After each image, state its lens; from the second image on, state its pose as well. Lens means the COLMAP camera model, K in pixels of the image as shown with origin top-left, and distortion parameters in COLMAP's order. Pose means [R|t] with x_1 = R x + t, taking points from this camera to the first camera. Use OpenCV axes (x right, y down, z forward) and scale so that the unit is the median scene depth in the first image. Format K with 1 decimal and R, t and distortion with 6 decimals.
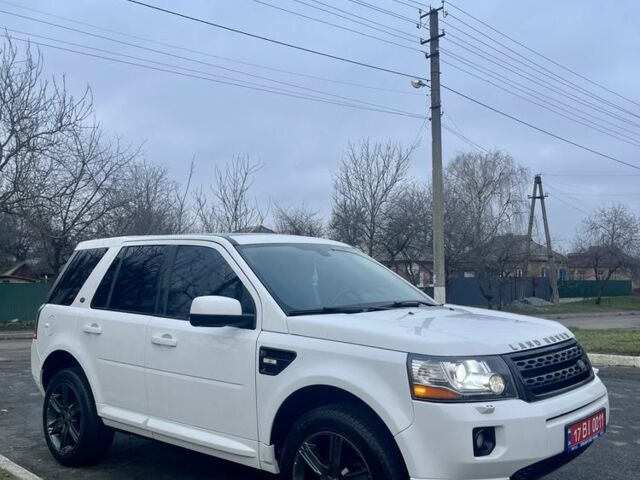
lens RADIAL K [[651.5, 0, 325.0], [0, 651.5, 242.4], [0, 0, 1]] dist [0.046821, -0.016406]
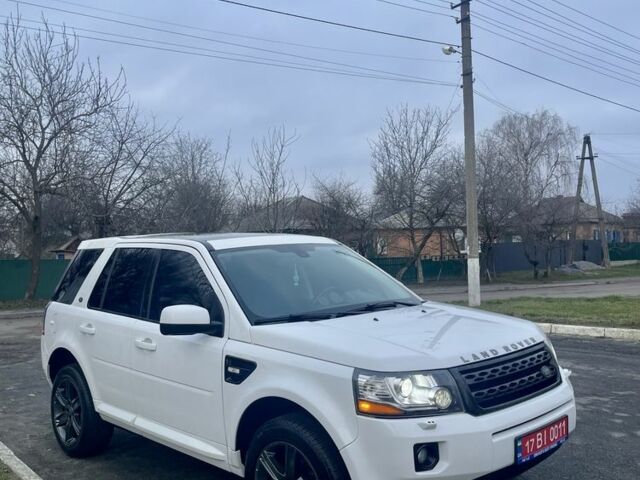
lens RADIAL K [[651.8, 0, 323.2], [0, 651.8, 238.2], [0, 0, 1]] dist [0.040061, -0.003968]
pose [[0.996435, -0.021410, -0.081598, 0.102677], [0.025367, 0.998536, 0.047772, -0.050496], [0.080455, -0.049671, 0.995520, -0.001359]]
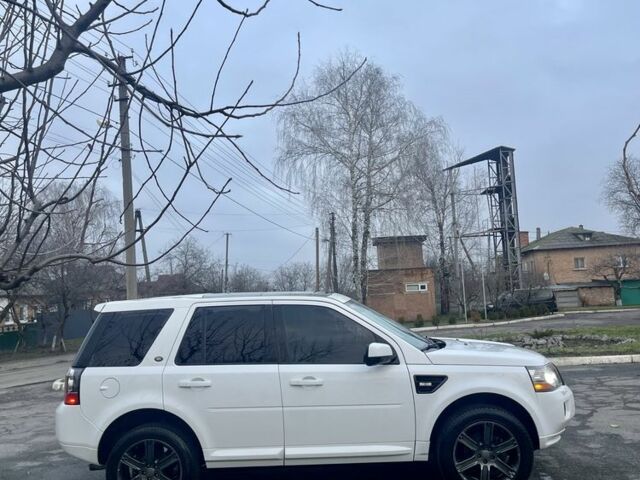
lens RADIAL K [[651.5, 0, 325.0], [0, 651.5, 242.4], [0, 0, 1]] dist [0.046821, -0.016406]
pose [[0.768275, 0.016784, 0.639899, -0.861614], [0.008939, 0.999277, -0.036942, -0.060516], [-0.640057, 0.034102, 0.767570, 0.001327]]
